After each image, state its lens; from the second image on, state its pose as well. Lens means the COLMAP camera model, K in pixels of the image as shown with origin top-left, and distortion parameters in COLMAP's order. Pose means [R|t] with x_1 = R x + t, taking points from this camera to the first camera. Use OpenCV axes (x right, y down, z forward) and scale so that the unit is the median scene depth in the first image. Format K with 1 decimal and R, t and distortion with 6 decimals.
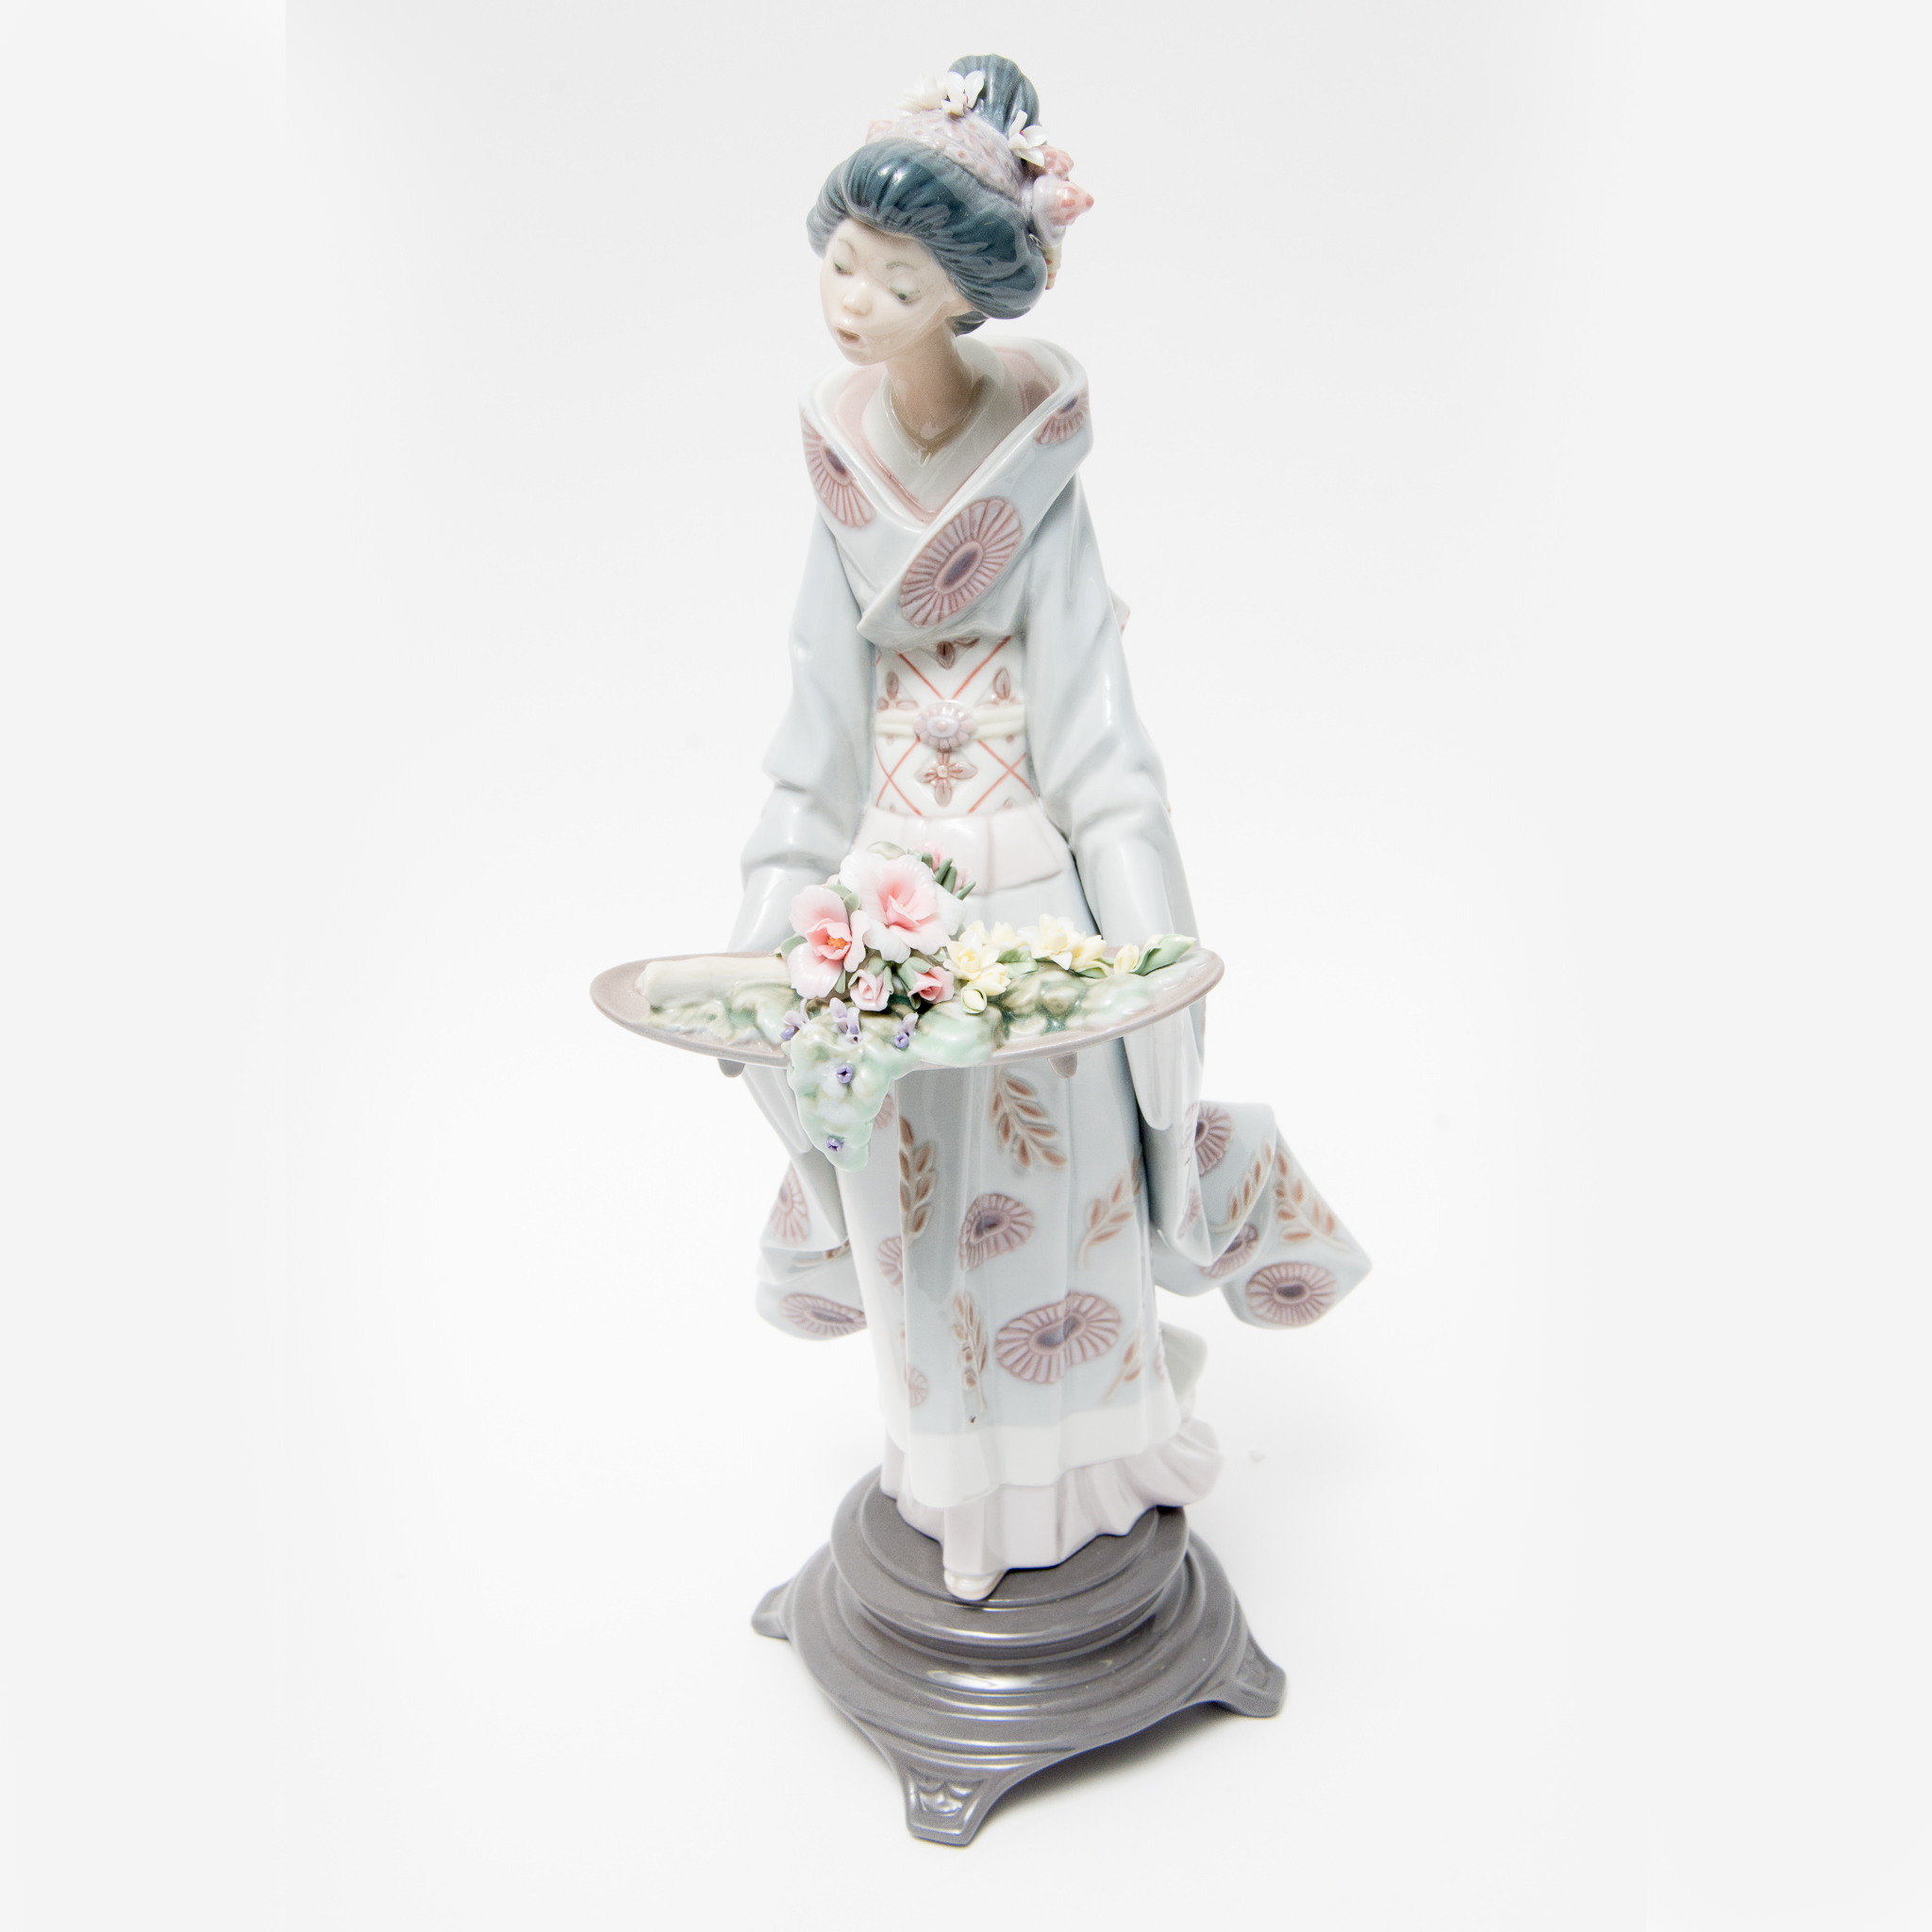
lens RADIAL K [[2729.1, 0, 966.0], [0, 2729.1, 966.0], [0, 0, 1]] dist [0.030493, 0.045860]
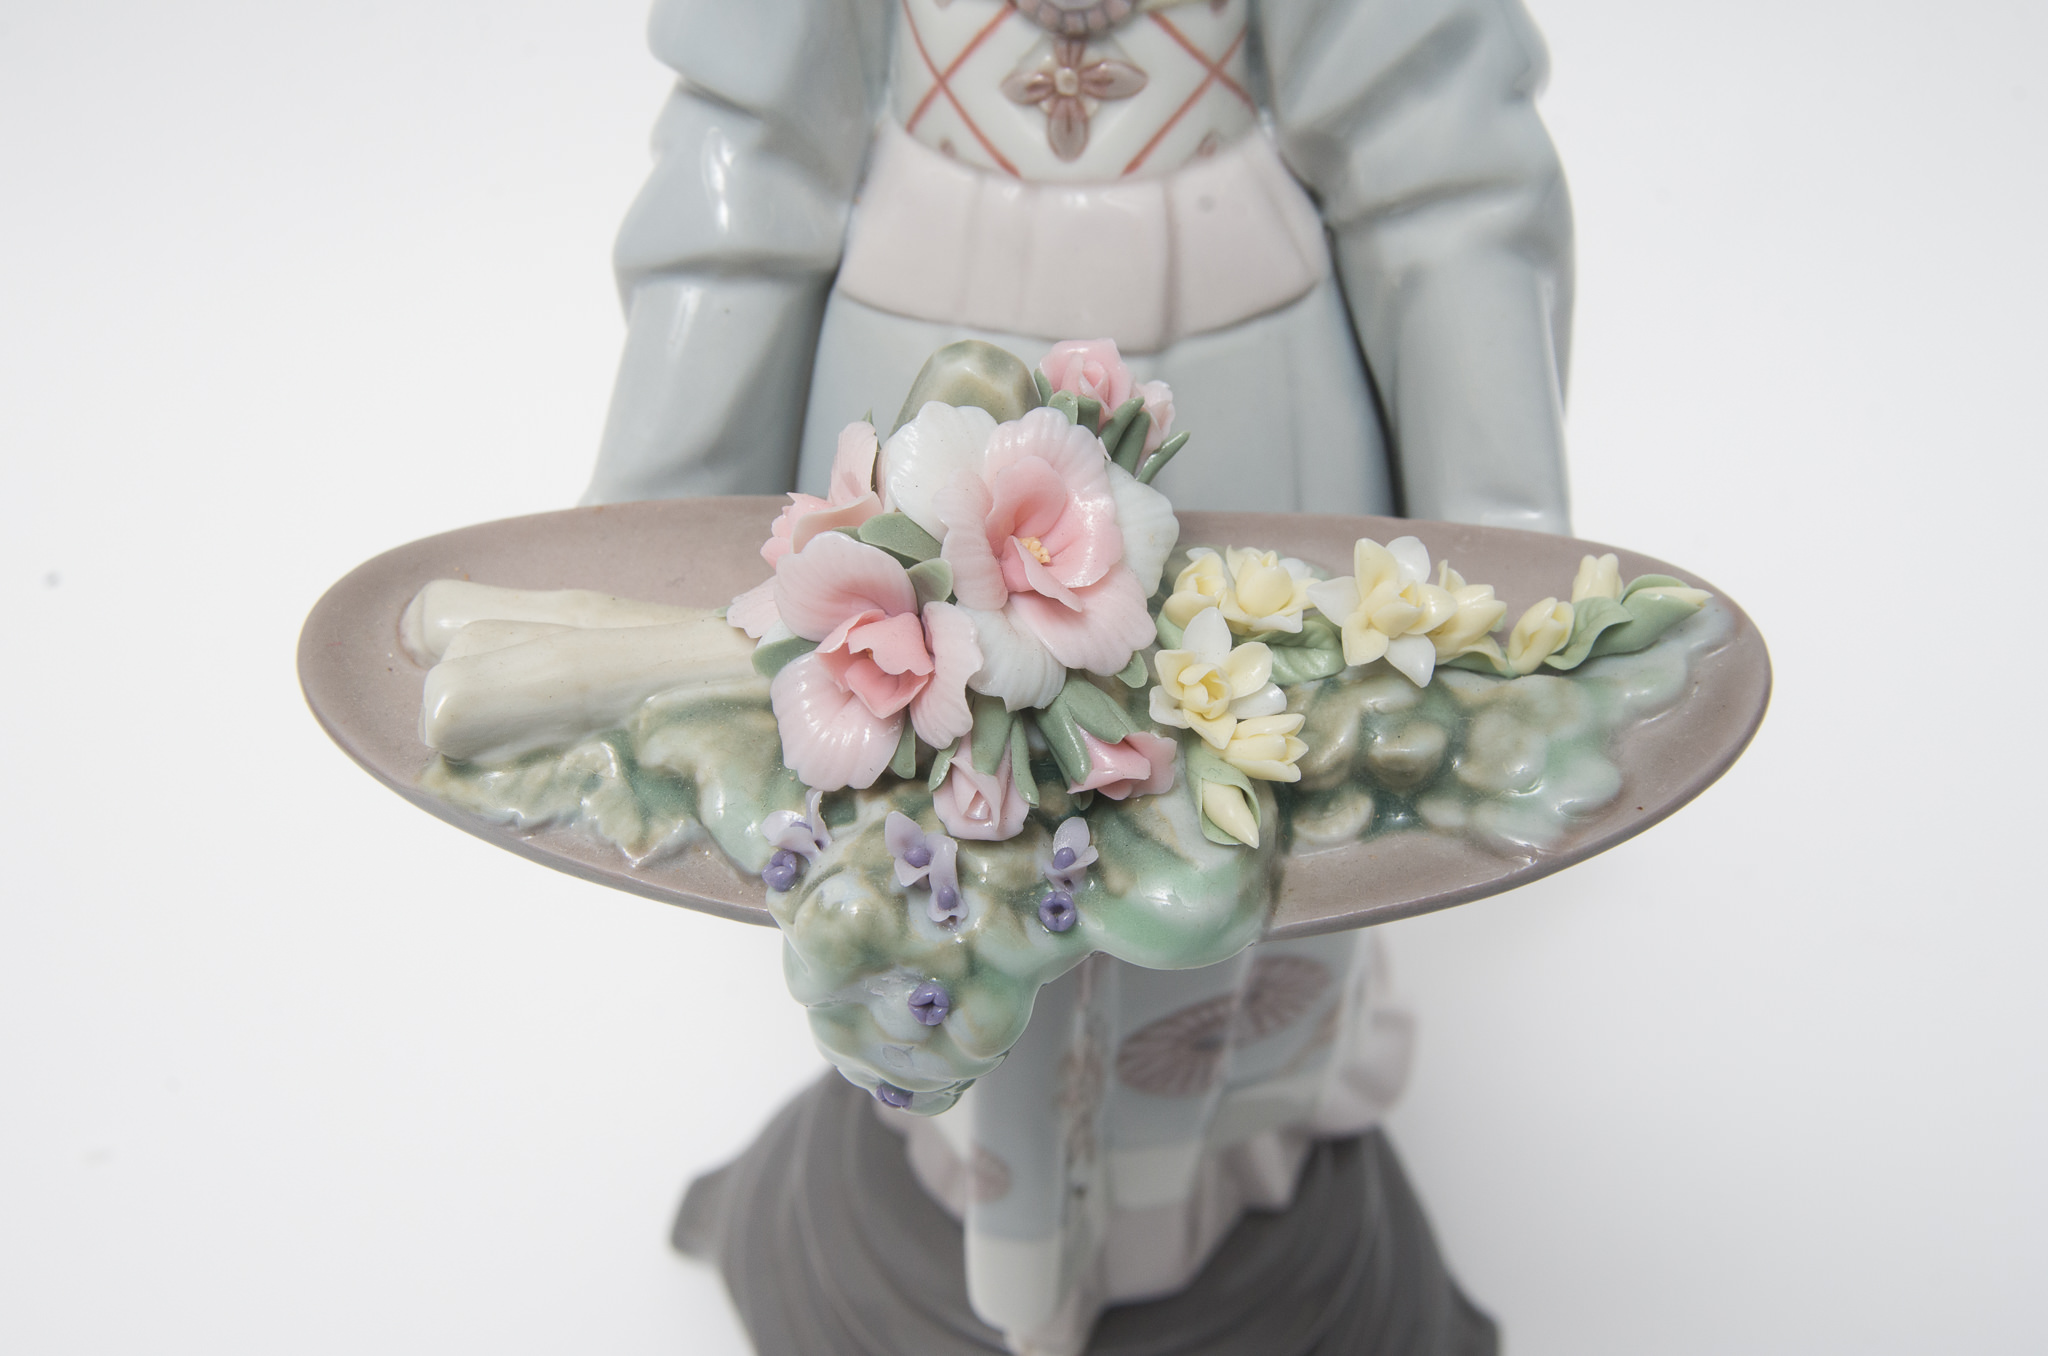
lens RADIAL K [[2695.1, 0, 1024.0], [0, 2695.1, 678.0], [0, 0, 1]] dist [0.010639, 0.006249]
pose [[0.995505, -0.032341, 0.089011, -0.054252], [-0.002154, 0.931907, 0.362691, -0.131401], [-0.094680, -0.361253, 0.927649, 0.525224]]
